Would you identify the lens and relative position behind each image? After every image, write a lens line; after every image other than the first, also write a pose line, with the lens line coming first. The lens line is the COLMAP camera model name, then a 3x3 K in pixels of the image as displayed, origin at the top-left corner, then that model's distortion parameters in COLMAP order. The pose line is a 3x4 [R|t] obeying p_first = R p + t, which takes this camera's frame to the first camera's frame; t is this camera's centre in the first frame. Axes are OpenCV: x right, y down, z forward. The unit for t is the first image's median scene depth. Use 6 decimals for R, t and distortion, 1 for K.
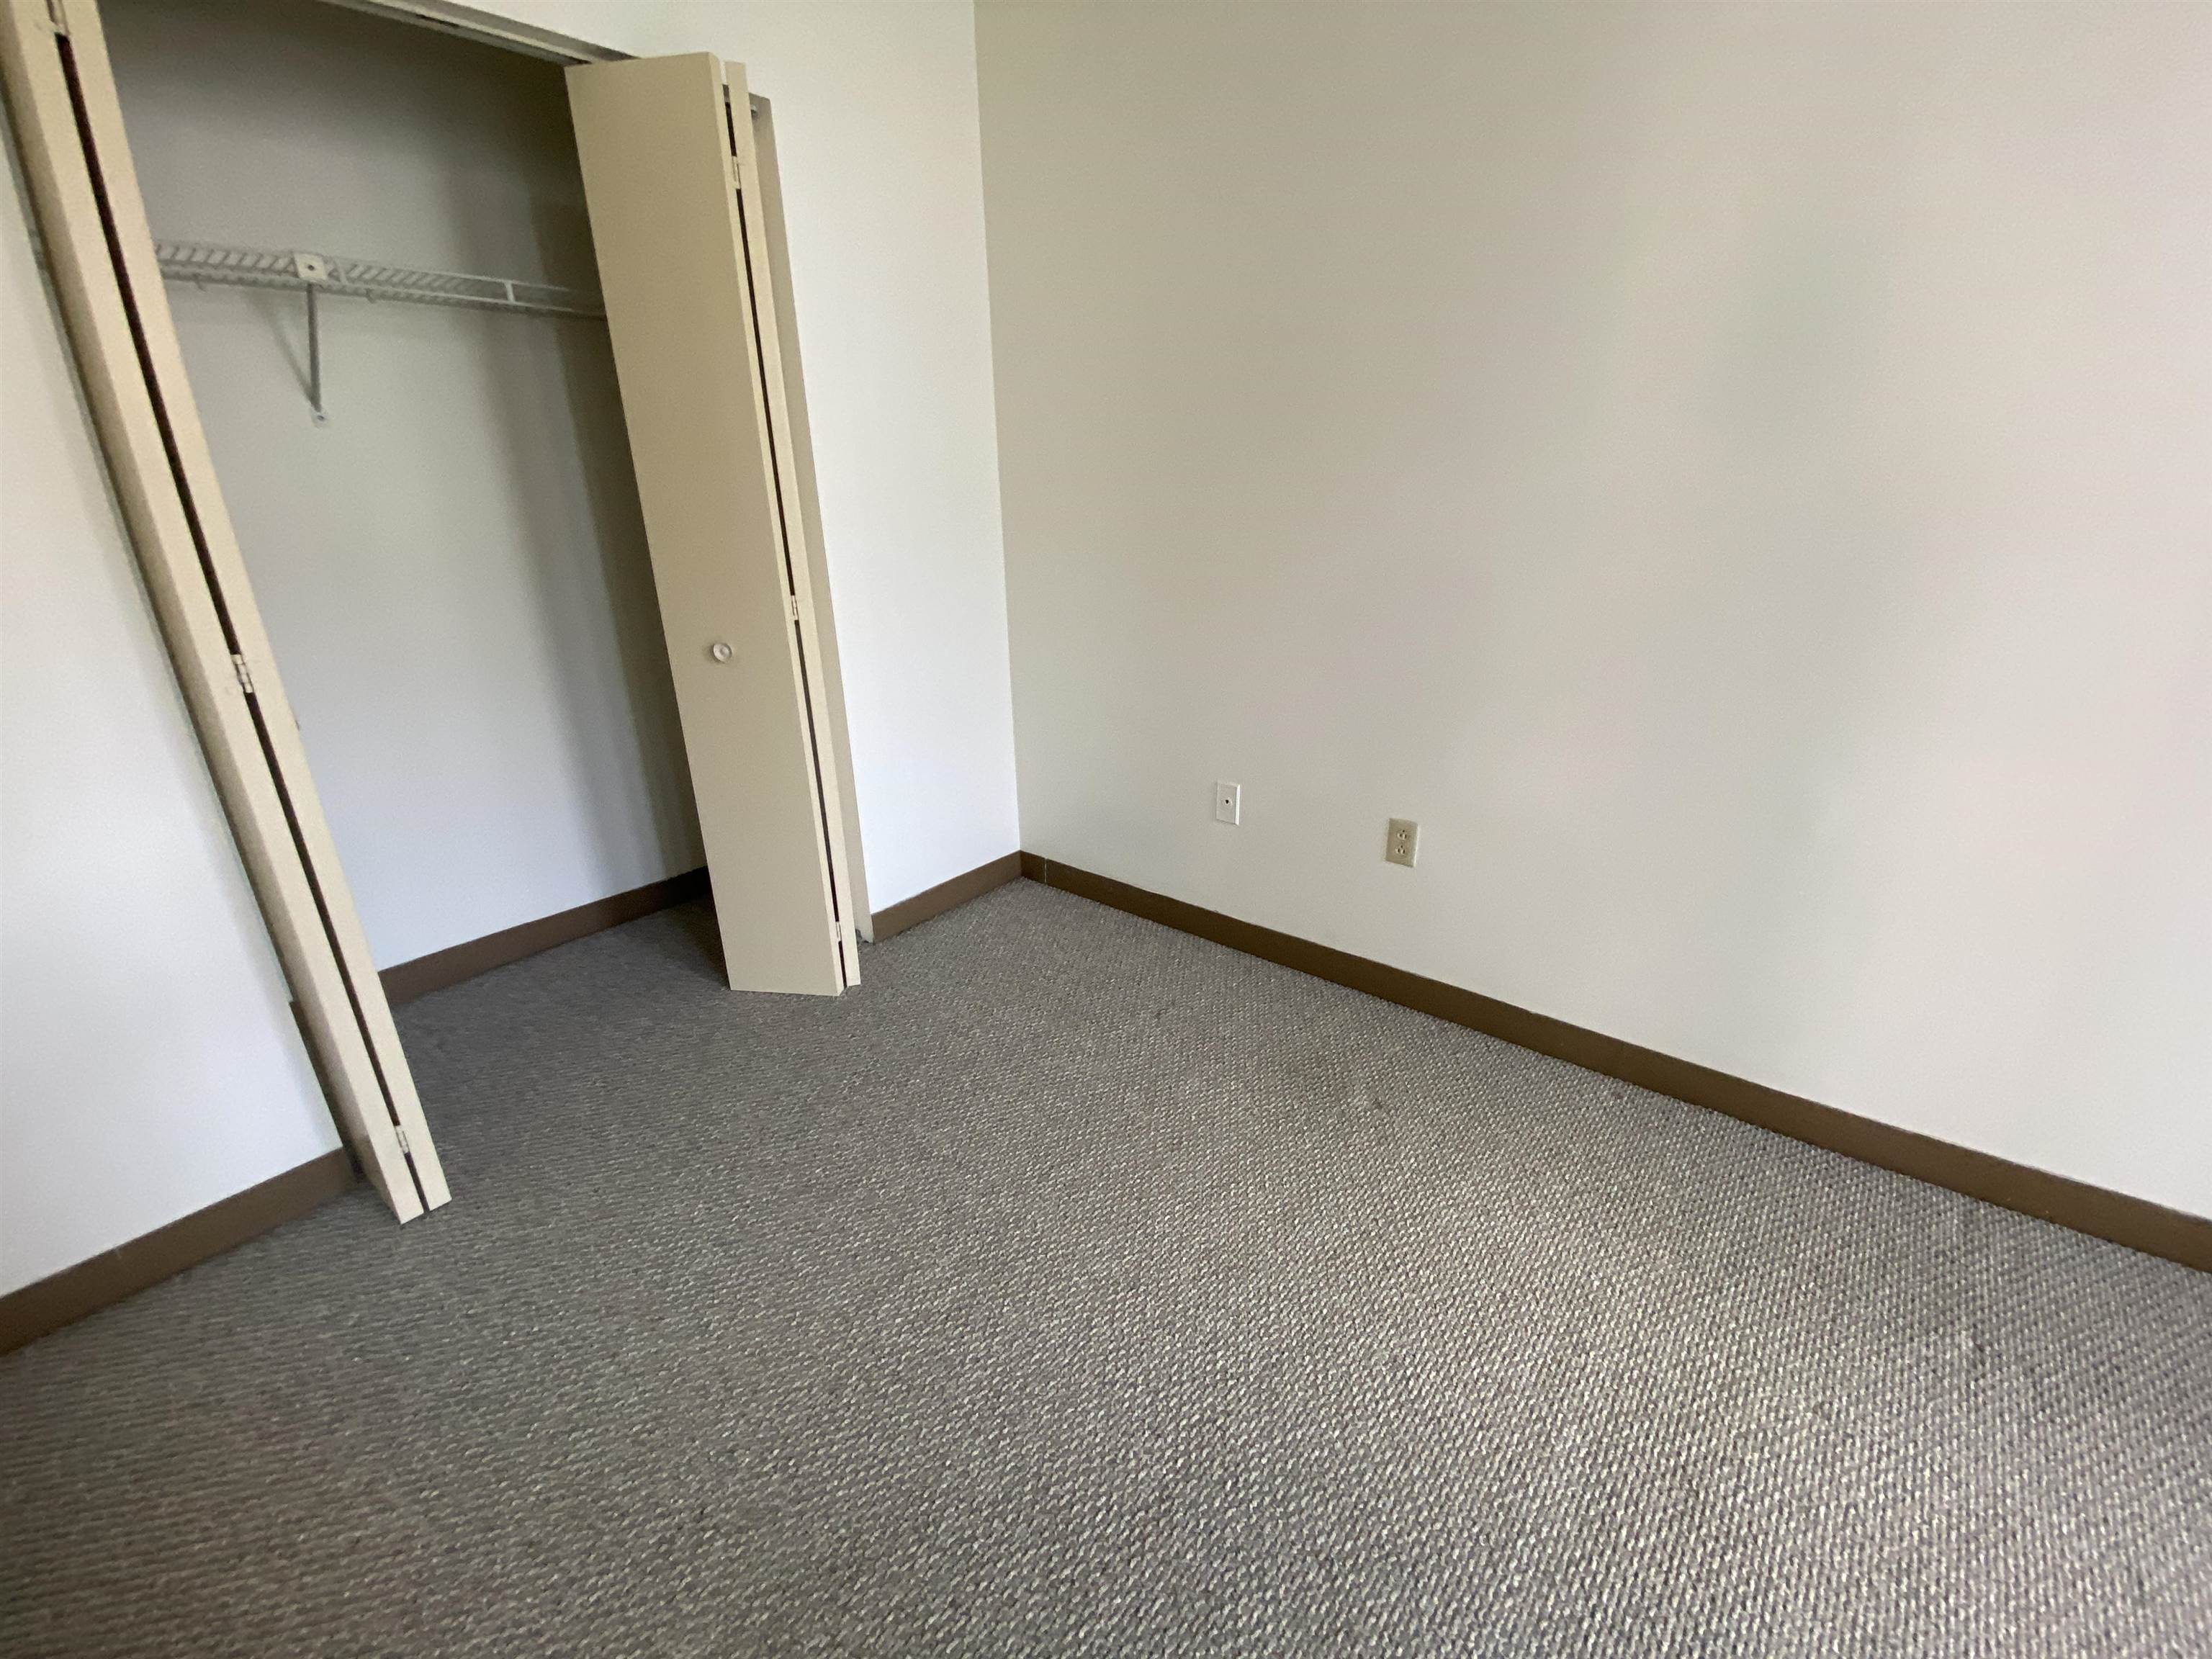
lens RADIAL K [[897.5, 0, 1126.2], [0, 897.5, 817.2], [0, 0, 1]] dist [0.004990, -0.012727]
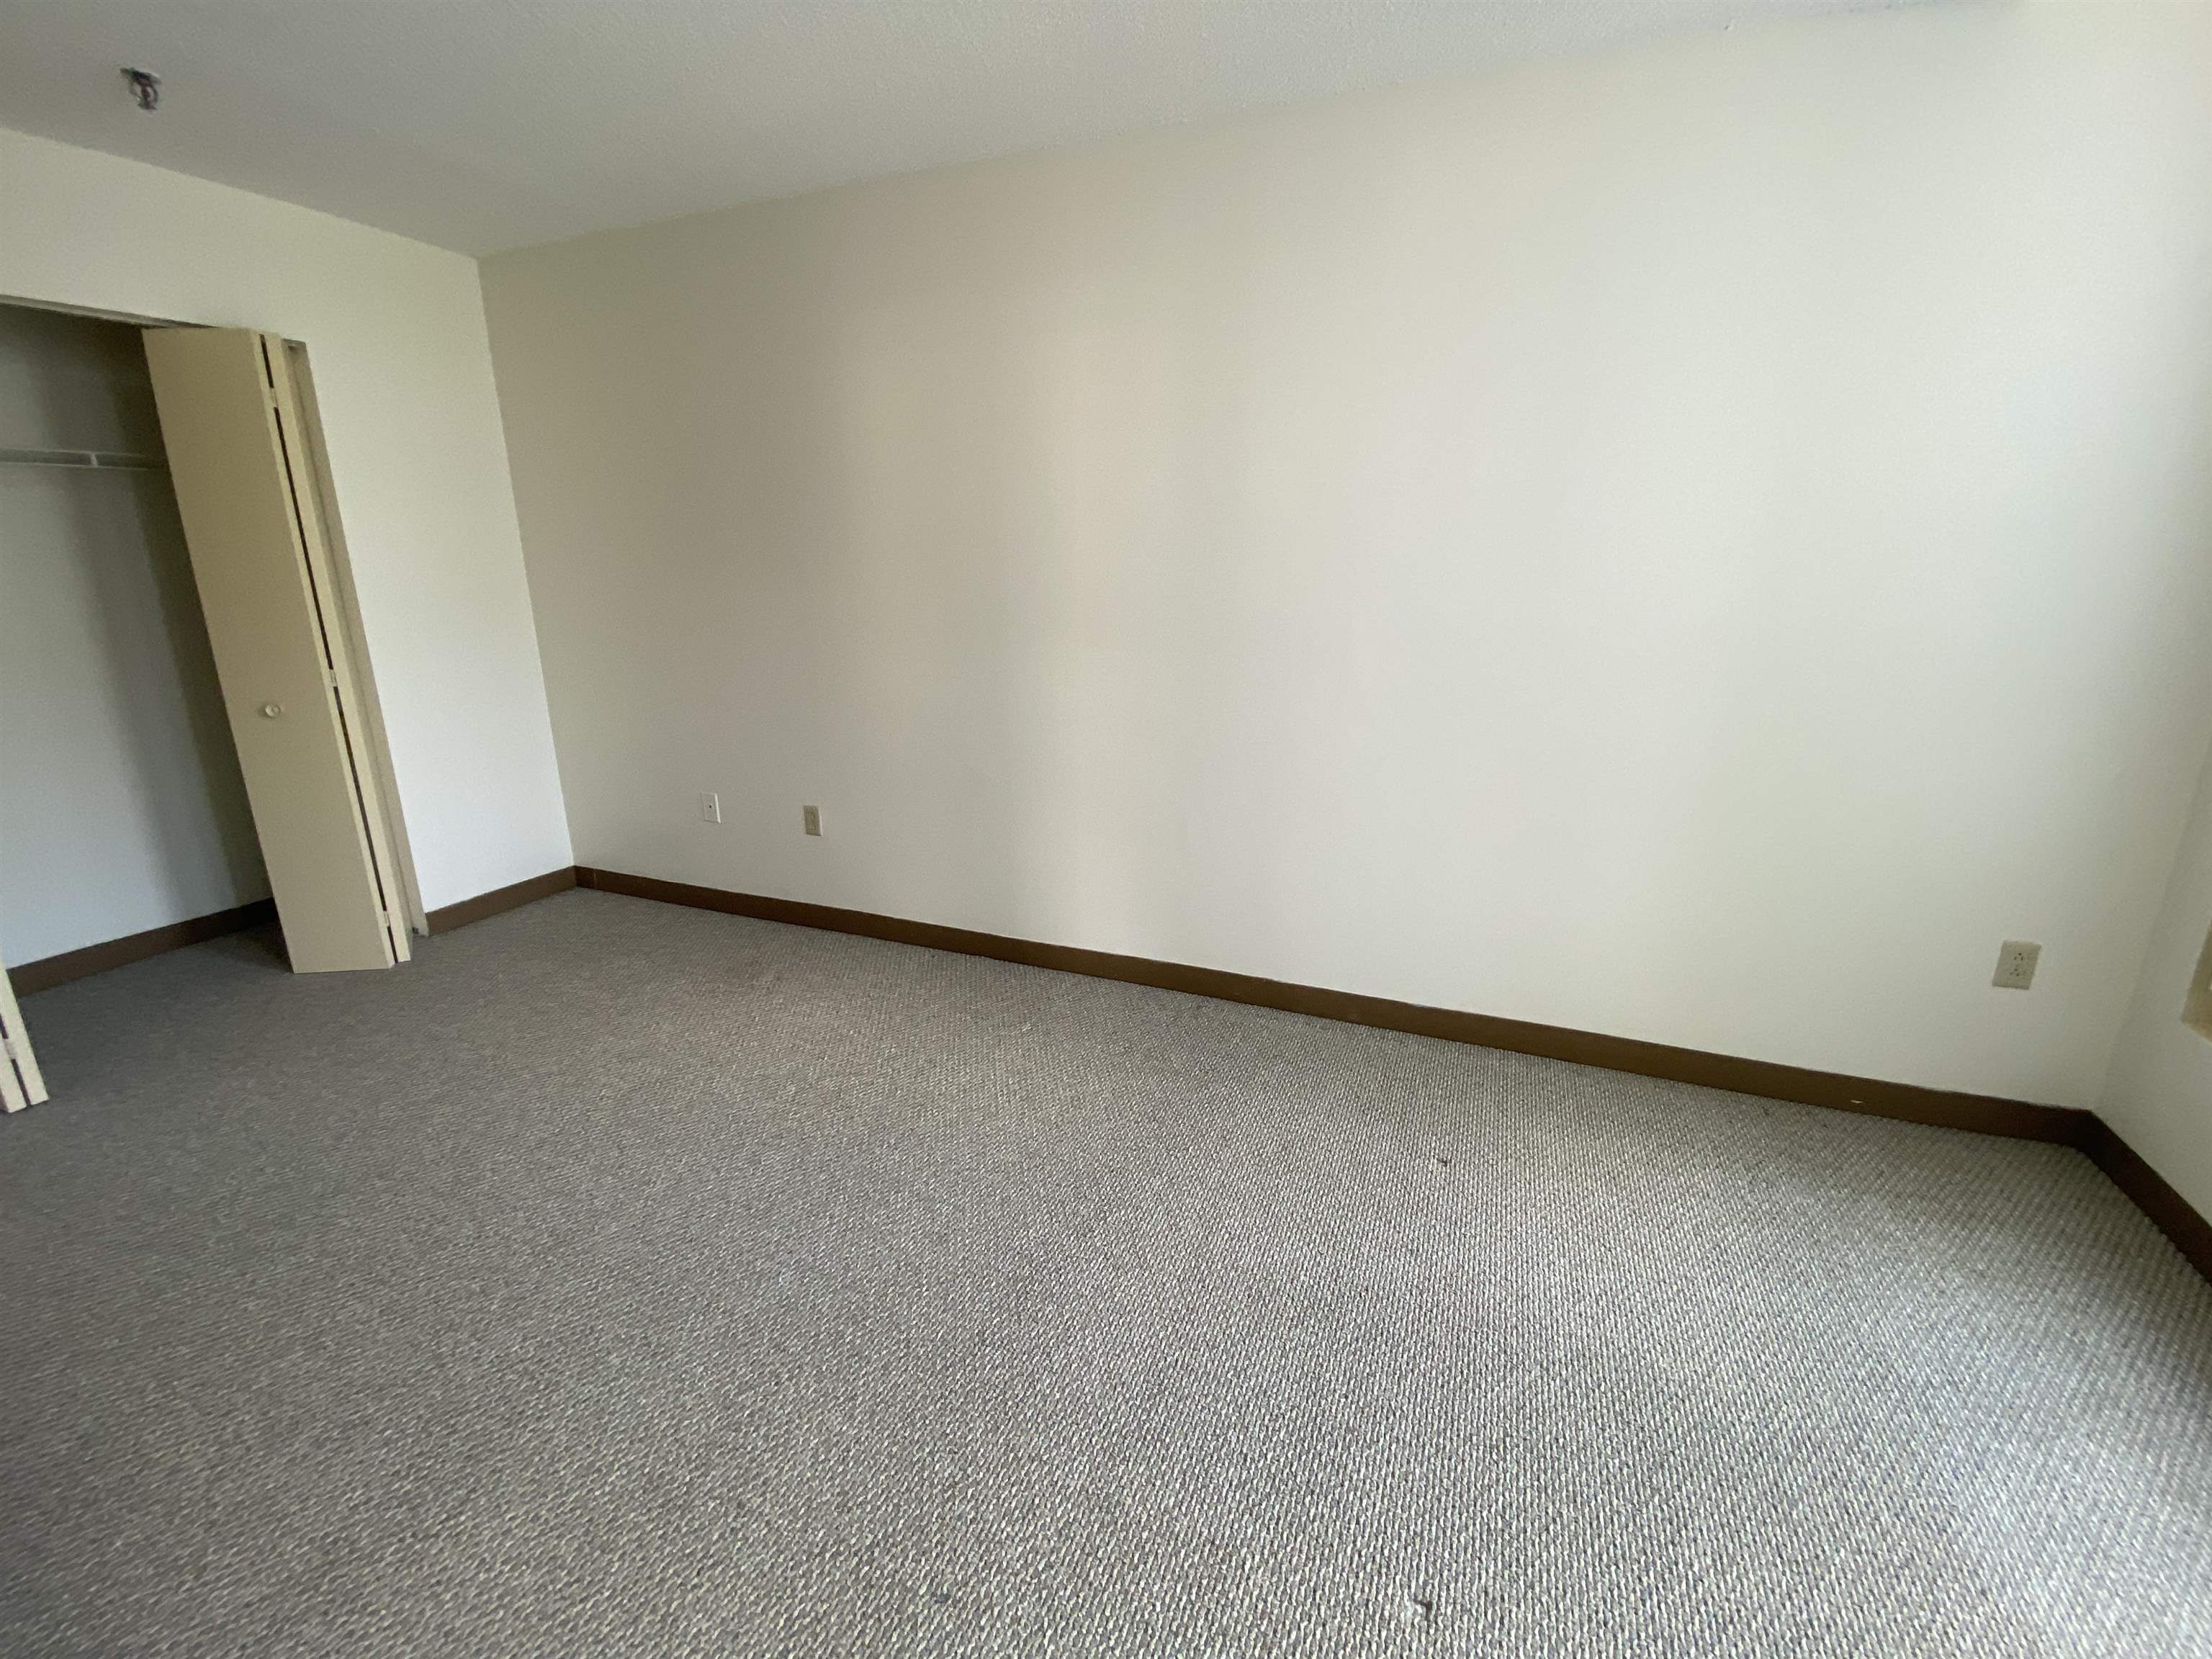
lens RADIAL K [[897.5, 0, 1115.5], [0, 897.5, 813.3], [0, 0, 1]] dist [0.004990, -0.012727]
pose [[0.958800, -0.065735, 0.276373, 0.371316], [0.089086, 0.993361, -0.072791, 0.169892], [-0.269753, 0.094413, 0.958290, -0.600823]]
